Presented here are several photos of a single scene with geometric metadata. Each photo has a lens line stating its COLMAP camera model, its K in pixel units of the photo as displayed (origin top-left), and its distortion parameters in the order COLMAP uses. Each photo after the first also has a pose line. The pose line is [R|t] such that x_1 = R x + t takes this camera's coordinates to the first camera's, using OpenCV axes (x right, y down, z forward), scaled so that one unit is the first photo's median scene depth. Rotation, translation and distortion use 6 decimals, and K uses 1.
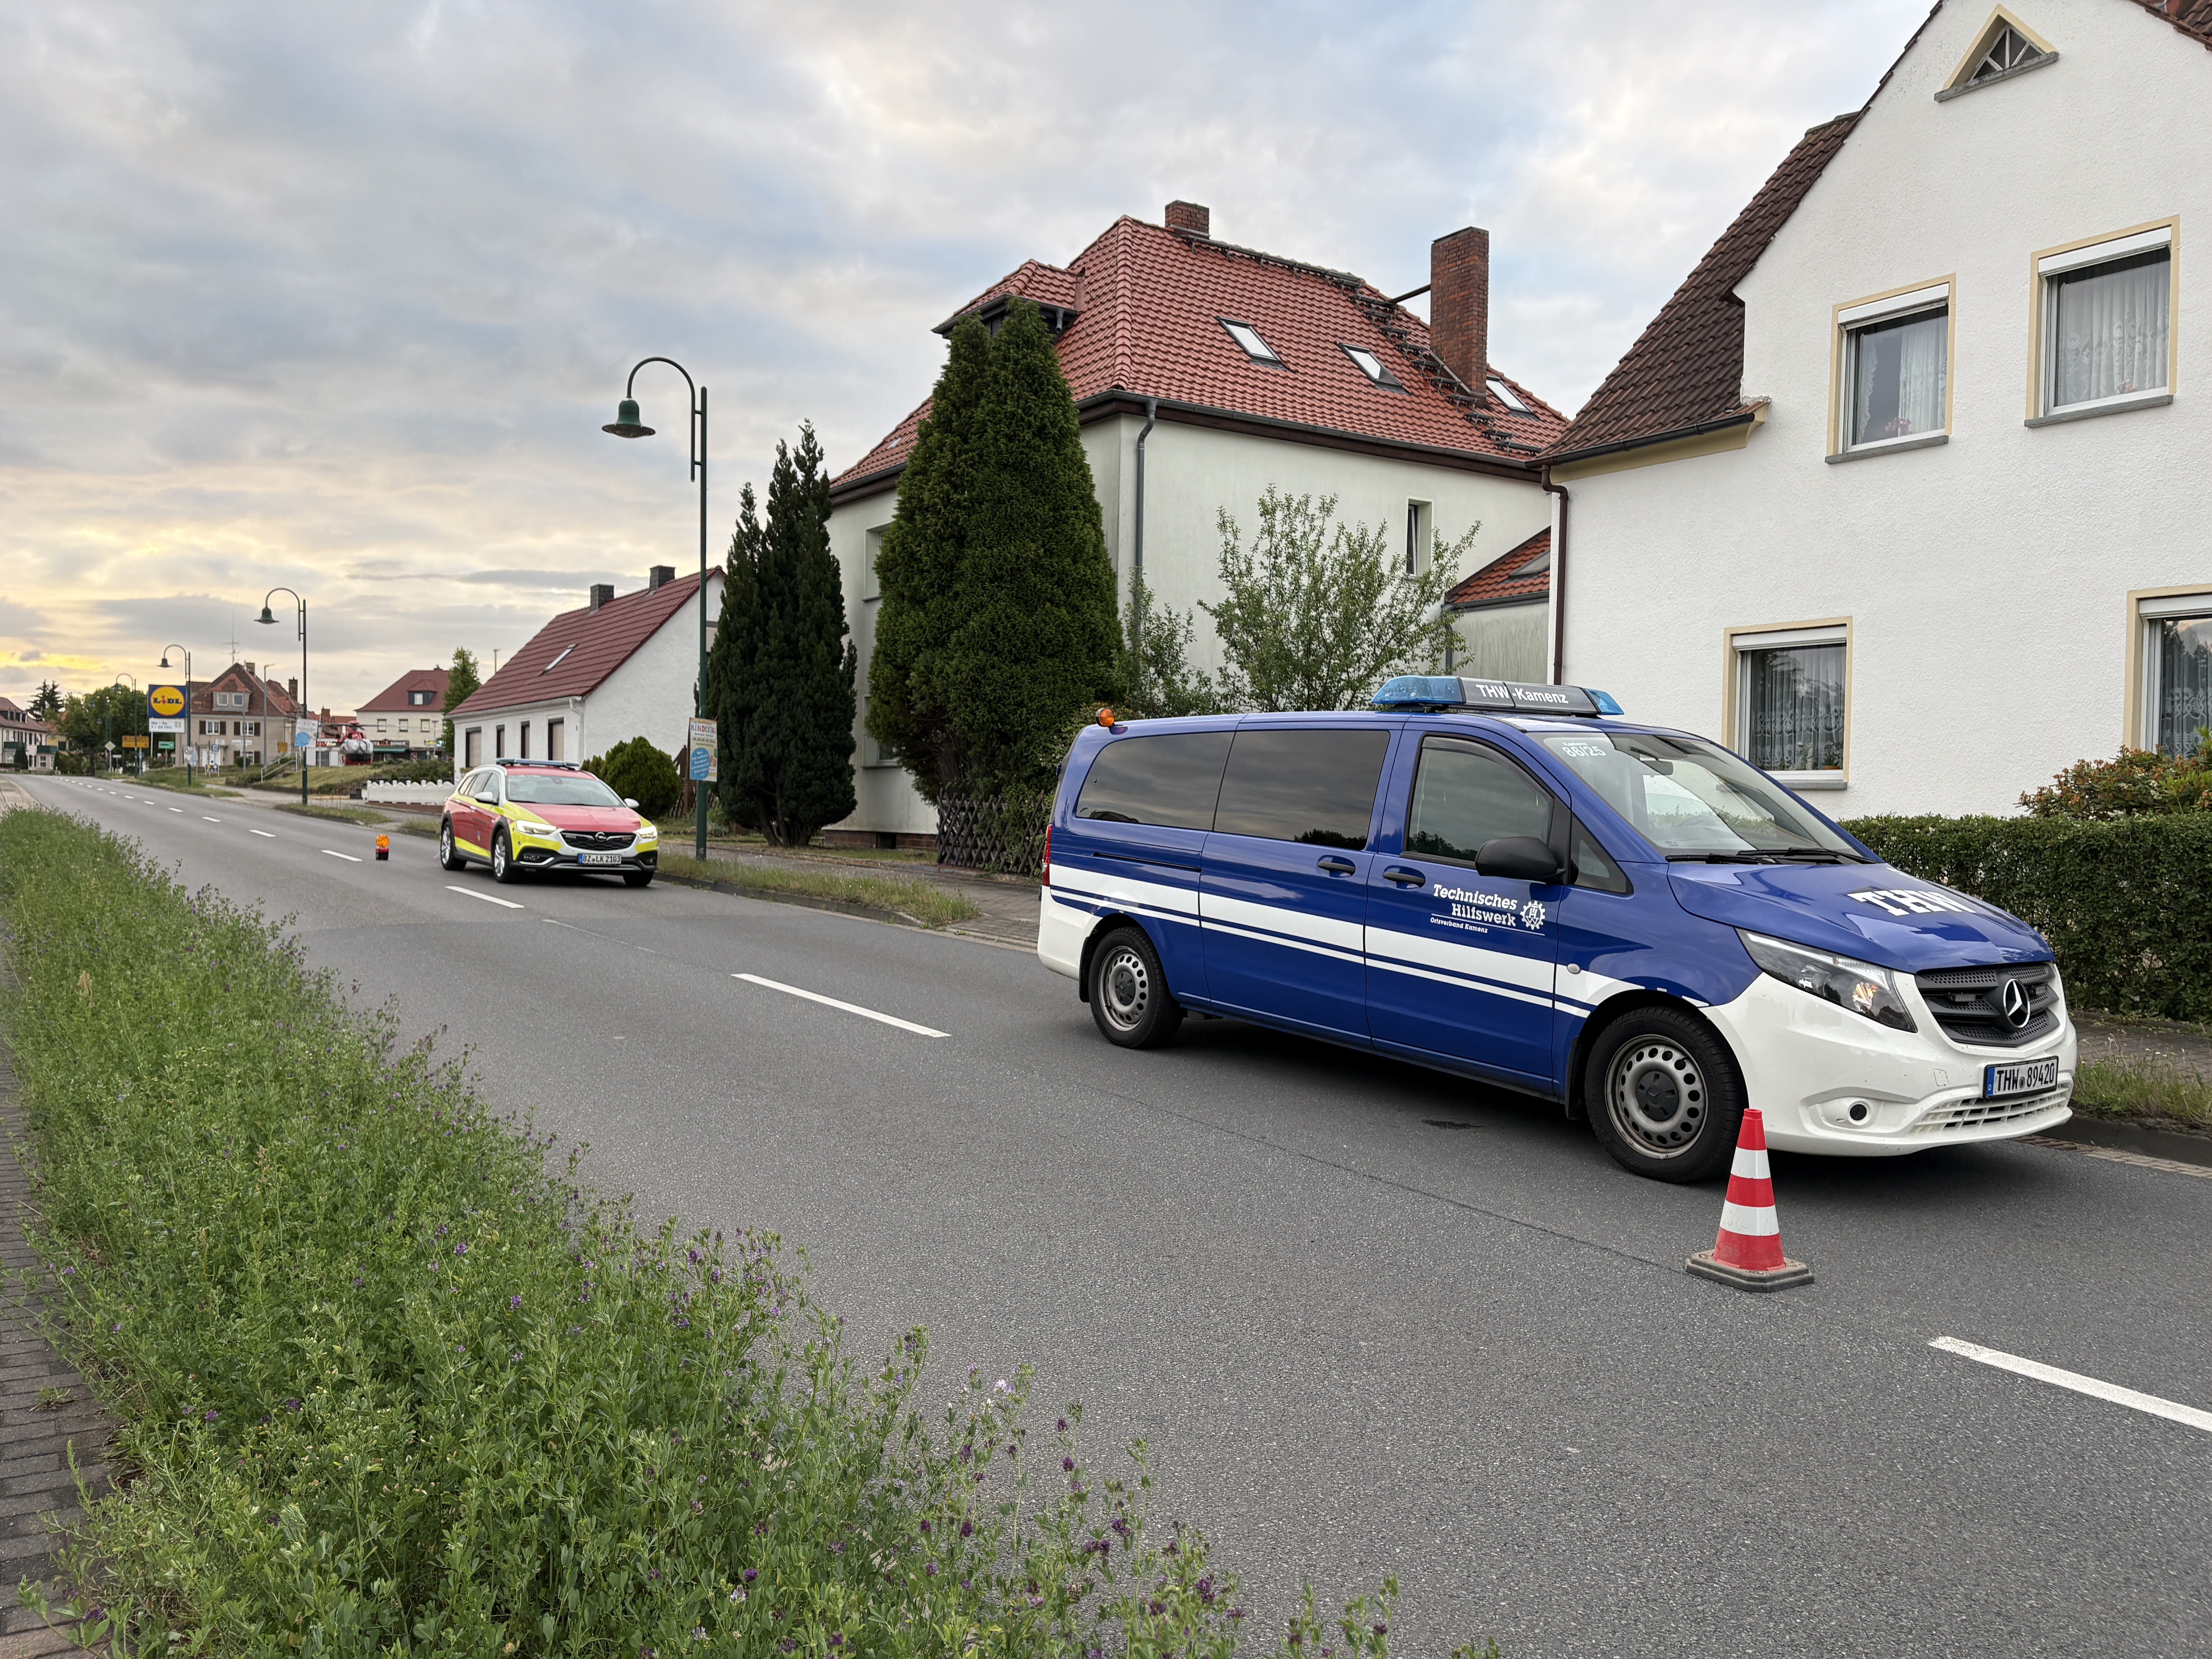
lens RADIAL K [[1678.2, 0, 1110.4], [0, 1678.2, 826.7], [0, 0, 1]] dist [0.066392, -0.056388]
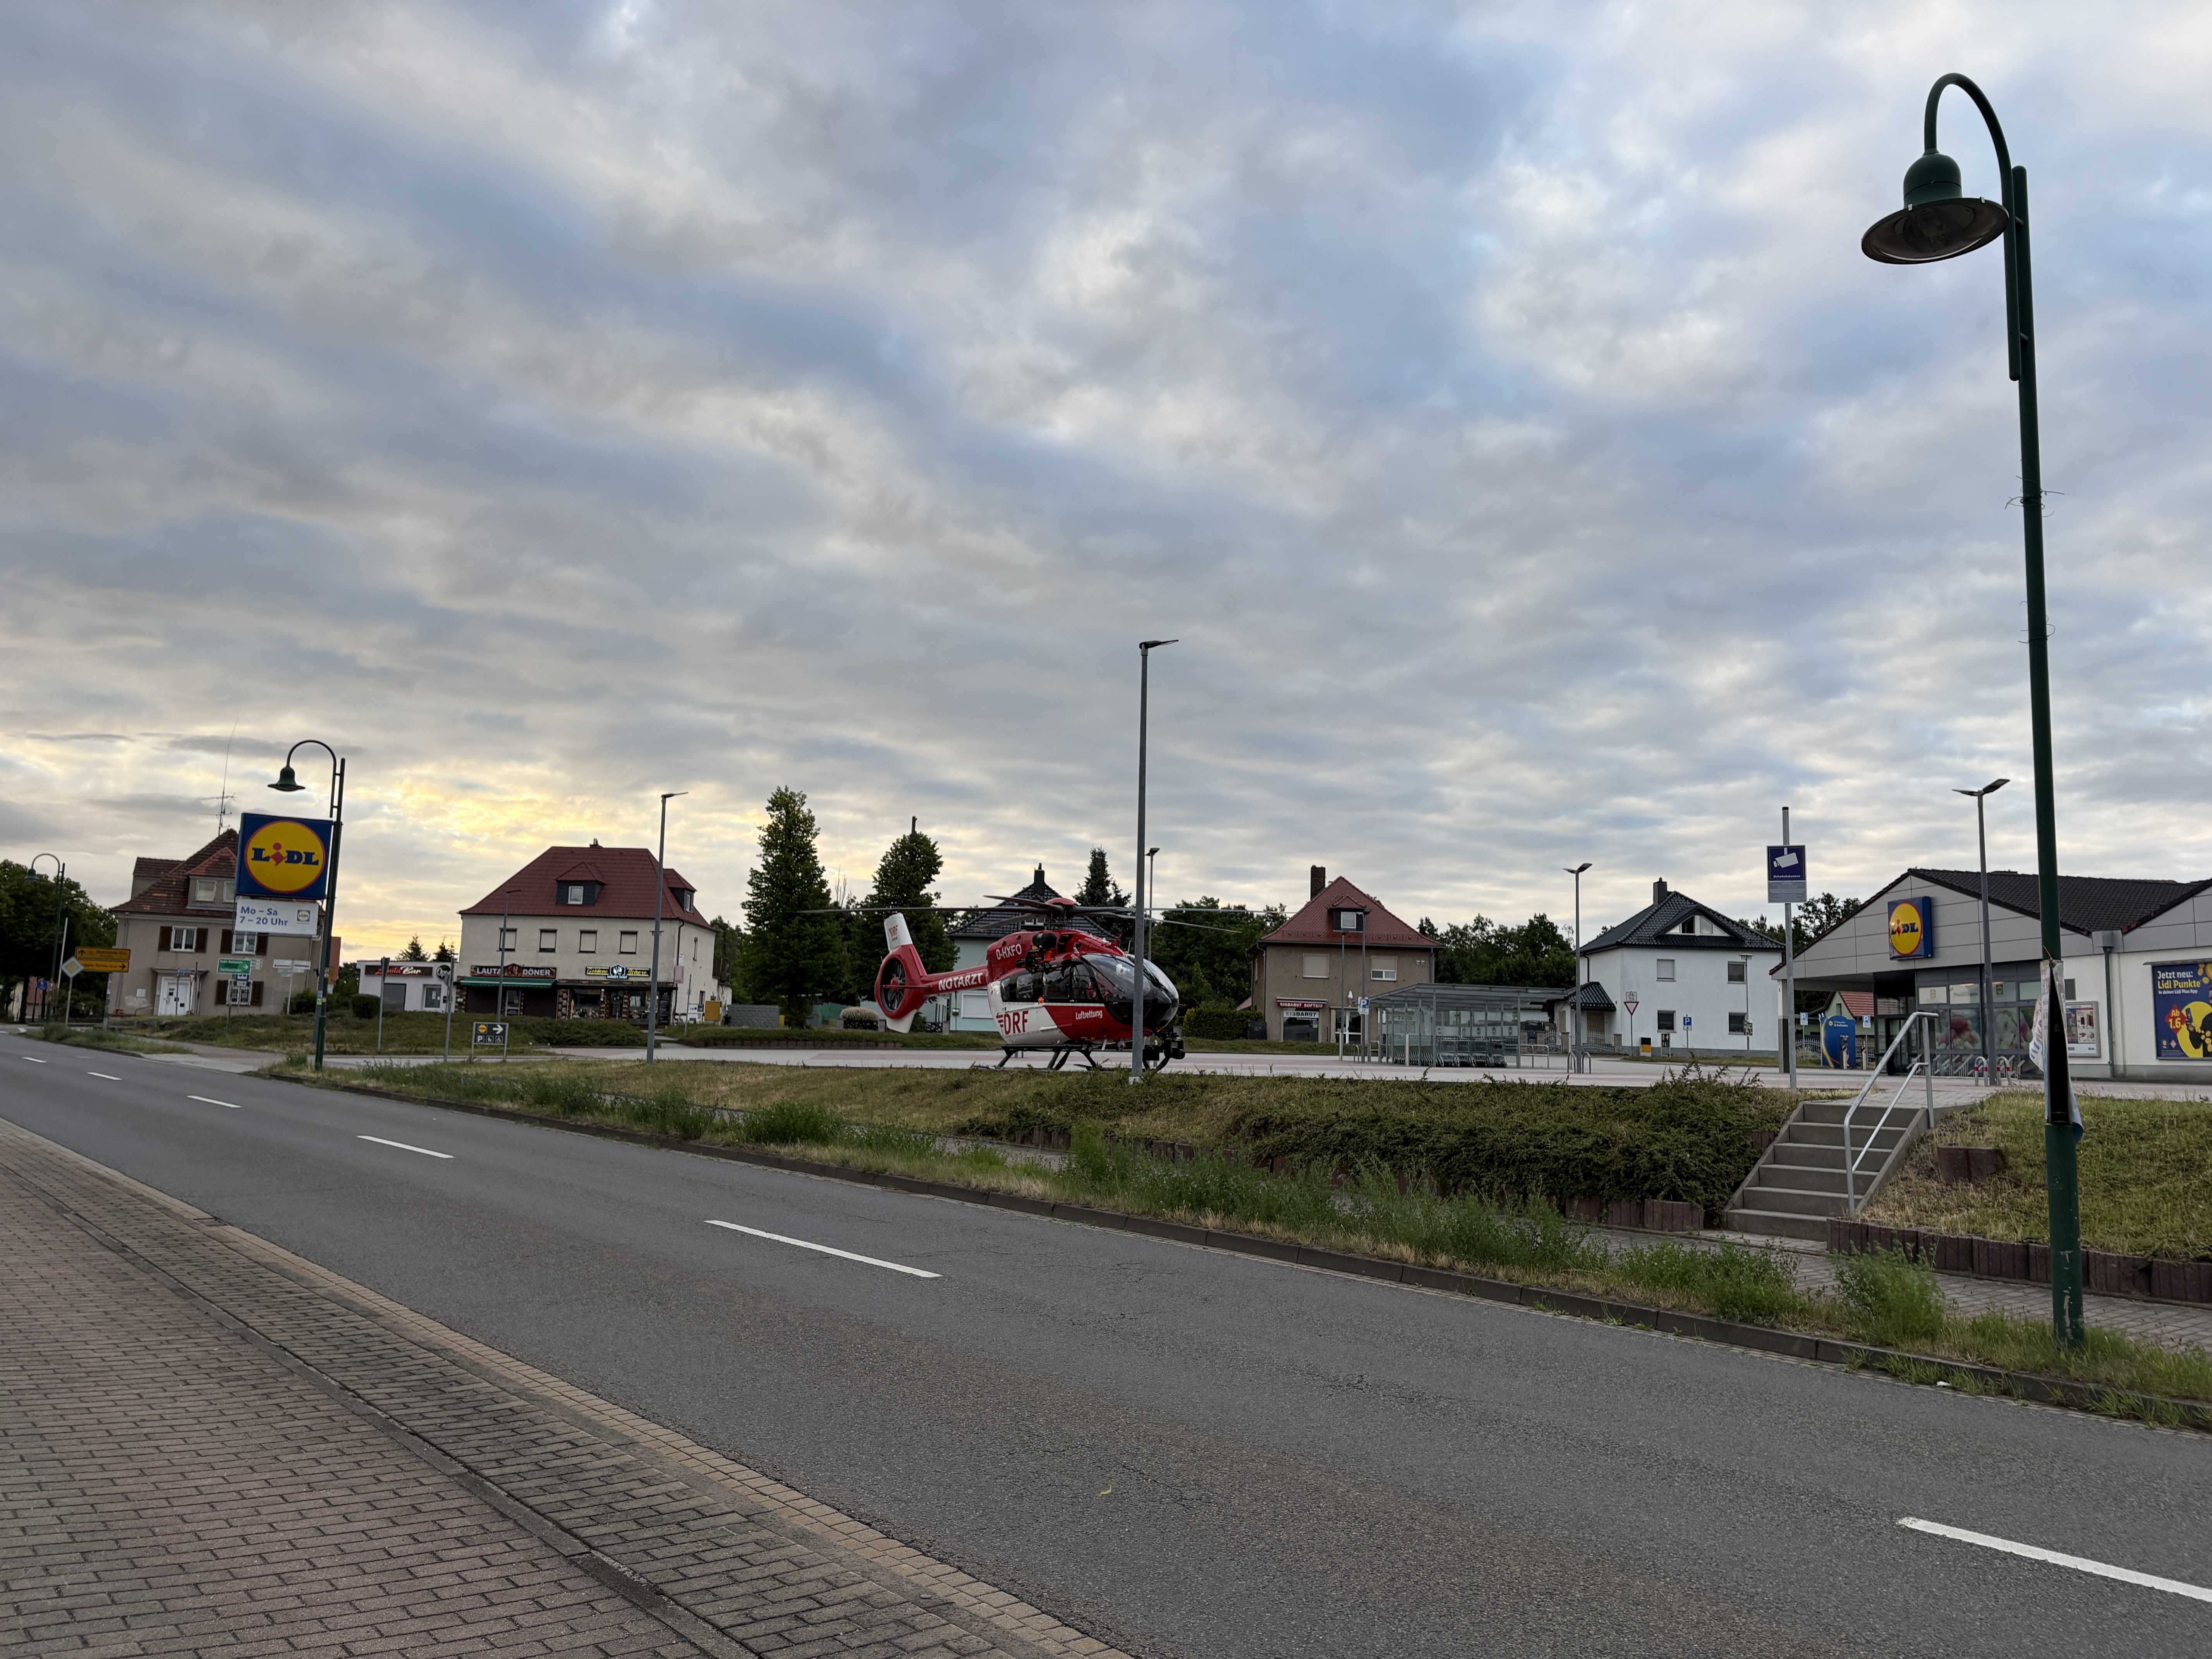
lens RADIAL K [[1678.2, 0, 1110.4], [0, 1678.2, 826.7], [0, 0, 1]] dist [0.066392, -0.056388]
pose [[0.994692, 0.030741, 0.098196, -1.528008], [-0.016250, 0.989285, -0.145090, -0.097902], [-0.101604, 0.142724, 0.984534, 2.224000]]
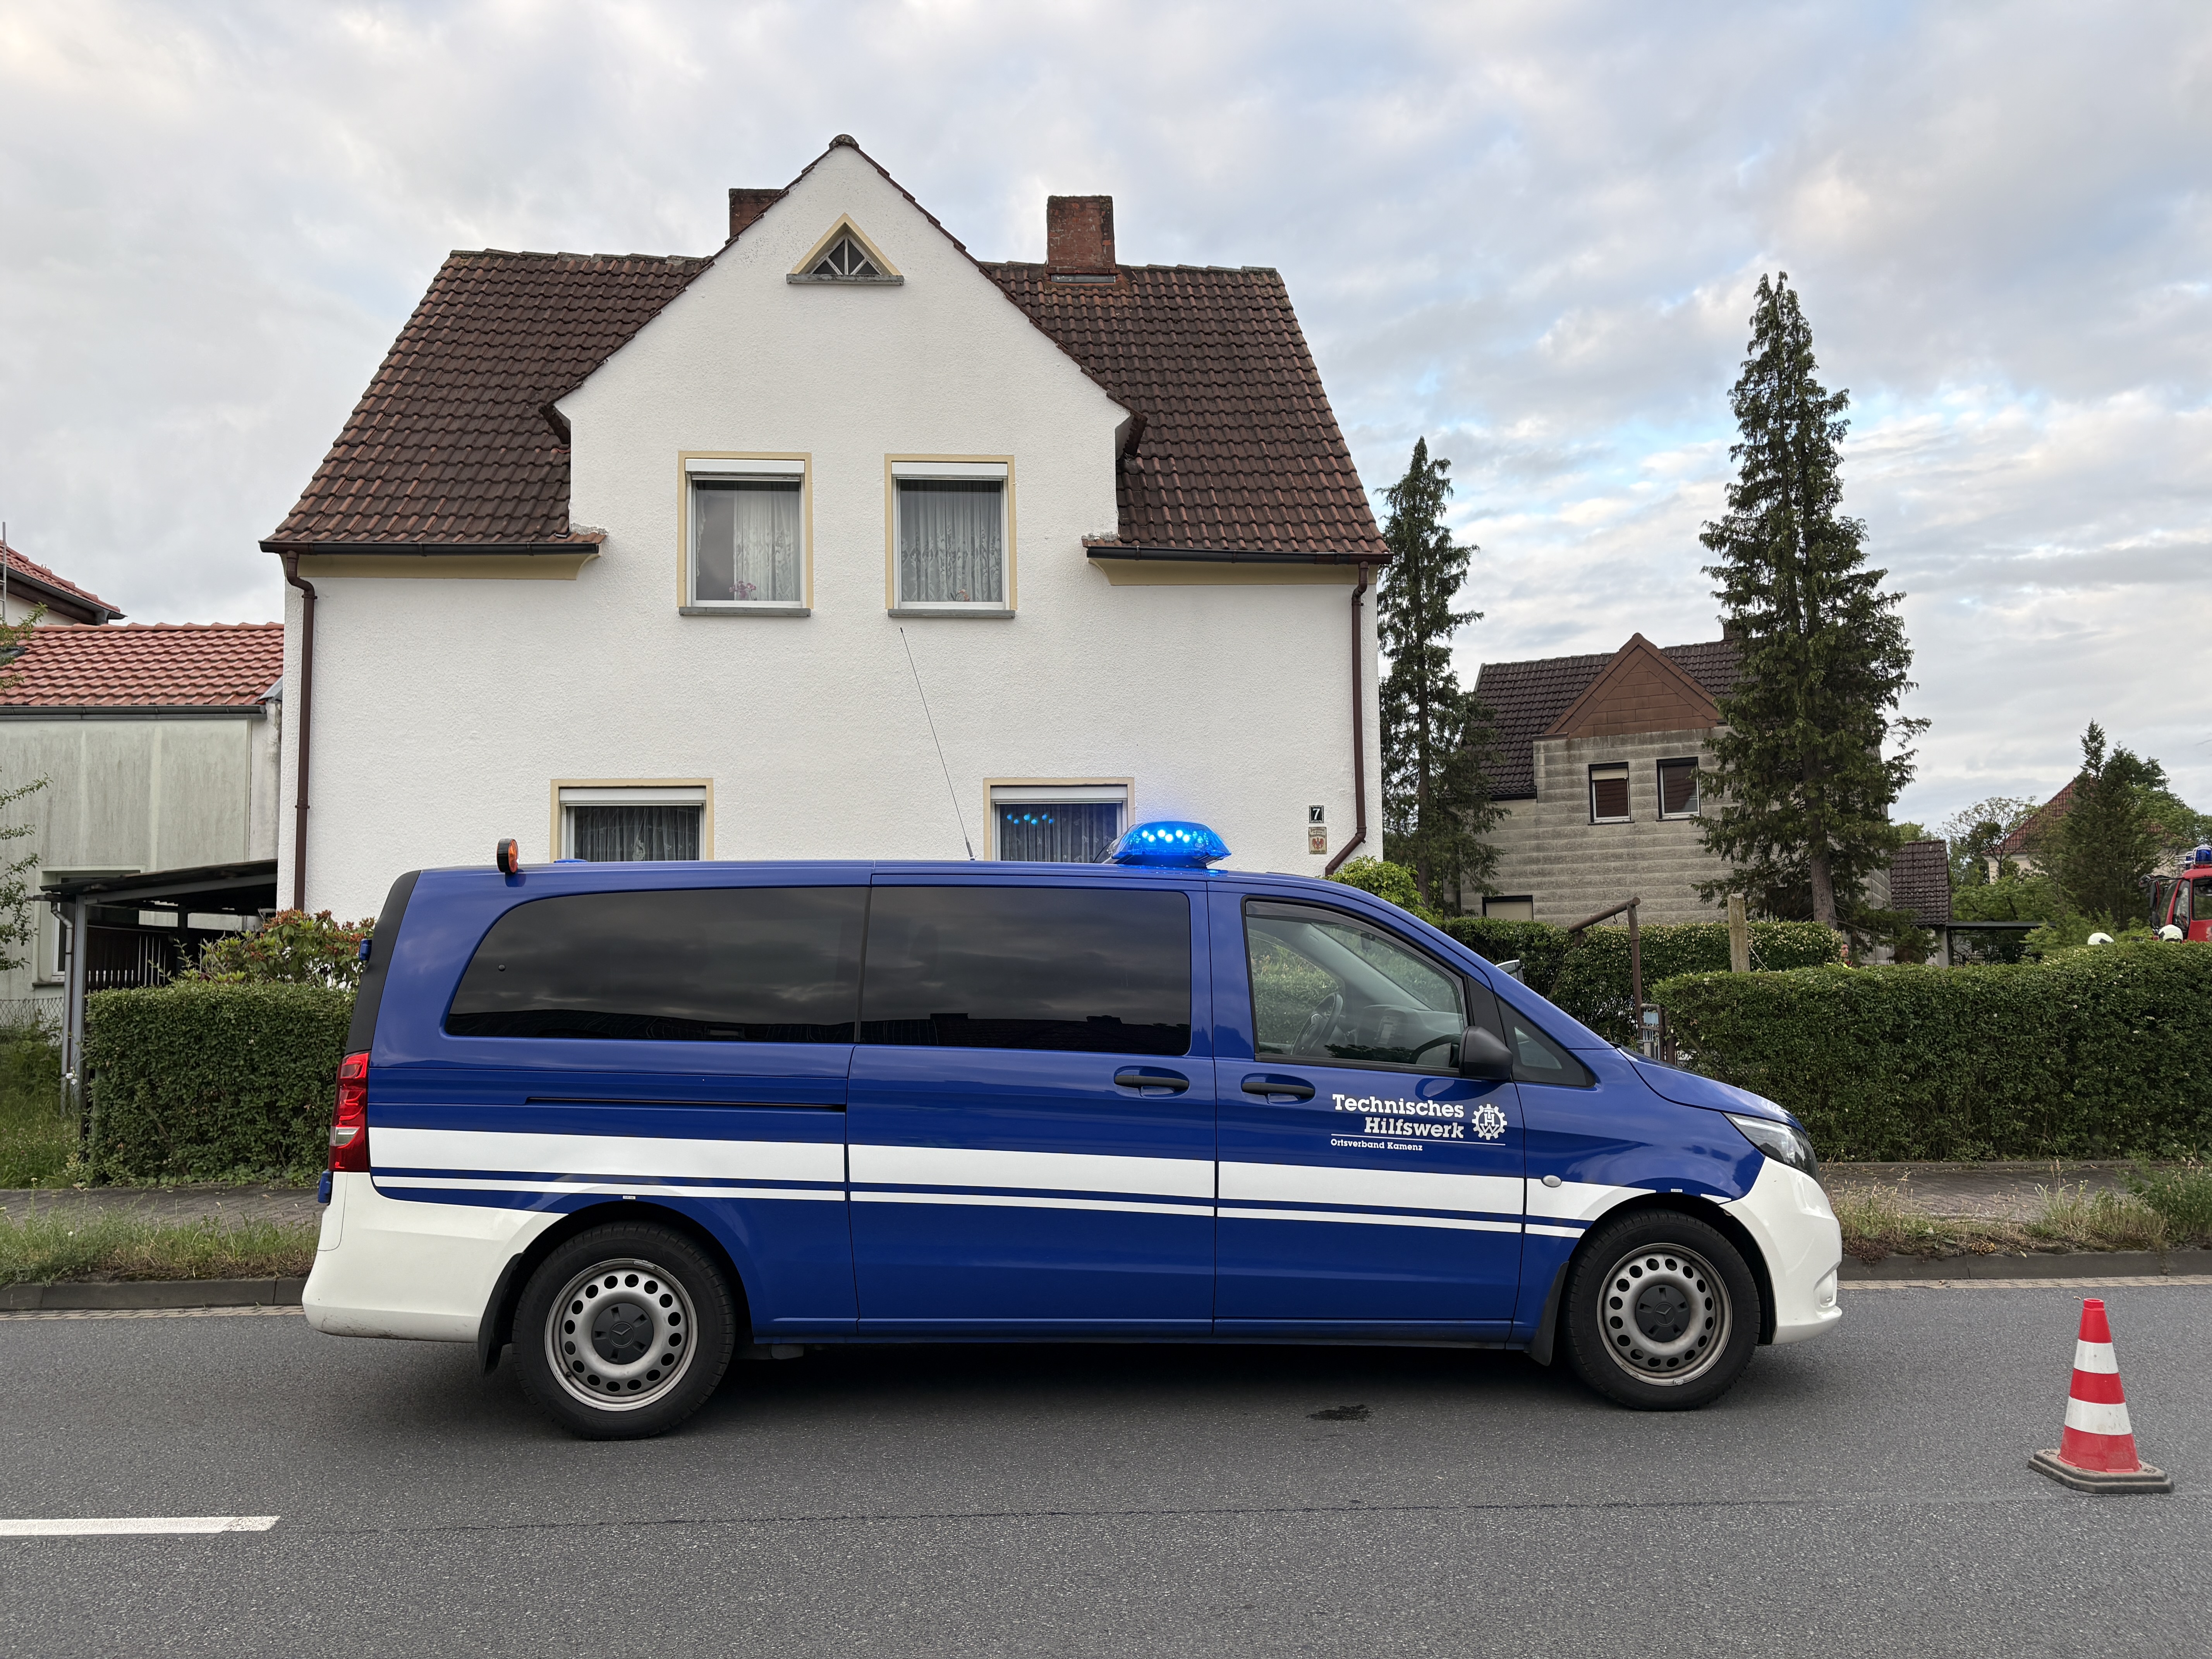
lens RADIAL K [[1650.5, 0, 1108.6], [0, 1650.5, 837.7], [0, 0, 1]] dist [0.093663, -0.168328]
pose [[0.485729, 0.047837, 0.872799, -0.288755], [0.033997, 0.996712, -0.073549, -0.016816], [-0.873448, 0.065398, 0.482506, 0.398131]]
